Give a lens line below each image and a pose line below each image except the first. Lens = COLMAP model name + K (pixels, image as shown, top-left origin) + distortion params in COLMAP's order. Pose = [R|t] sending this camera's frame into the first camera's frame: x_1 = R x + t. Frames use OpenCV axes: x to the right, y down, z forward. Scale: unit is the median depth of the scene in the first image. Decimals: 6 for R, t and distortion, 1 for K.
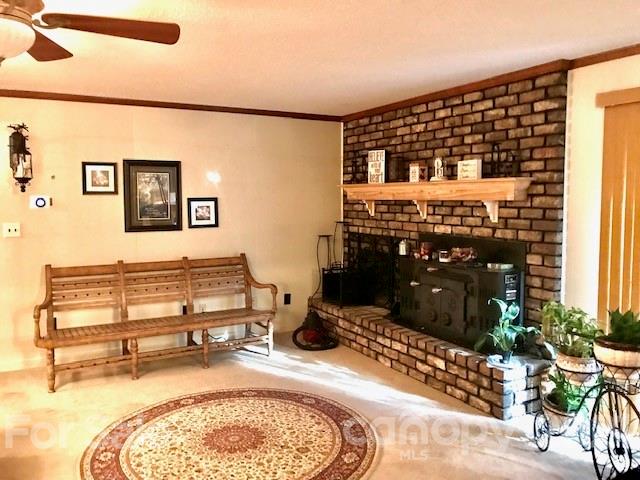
lens RADIAL K [[530.8, 0, 317.1], [0, 530.8, 236.1], [0, 0, 1]] dist [0.024236, -0.006864]
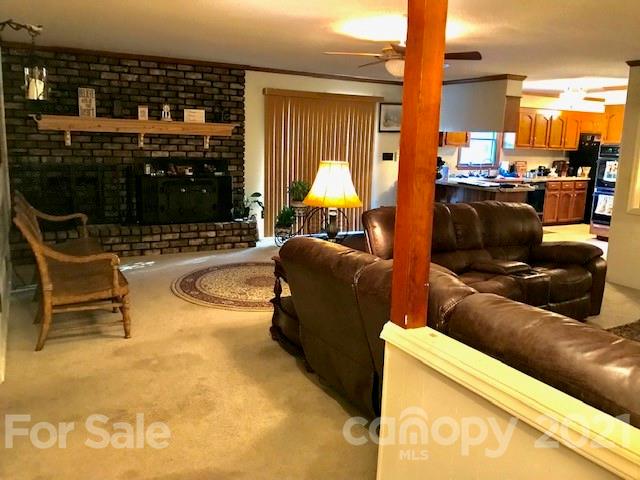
lens RADIAL K [[530.8, 0, 313.6], [0, 530.8, 233.2], [0, 0, 1]] dist [0.024236, -0.006864]
pose [[-0.002416, -0.170683, 0.985323, -1.320741], [0.046198, 0.984255, 0.170611, -0.031170], [-0.998929, 0.045932, 0.005507, 0.624136]]
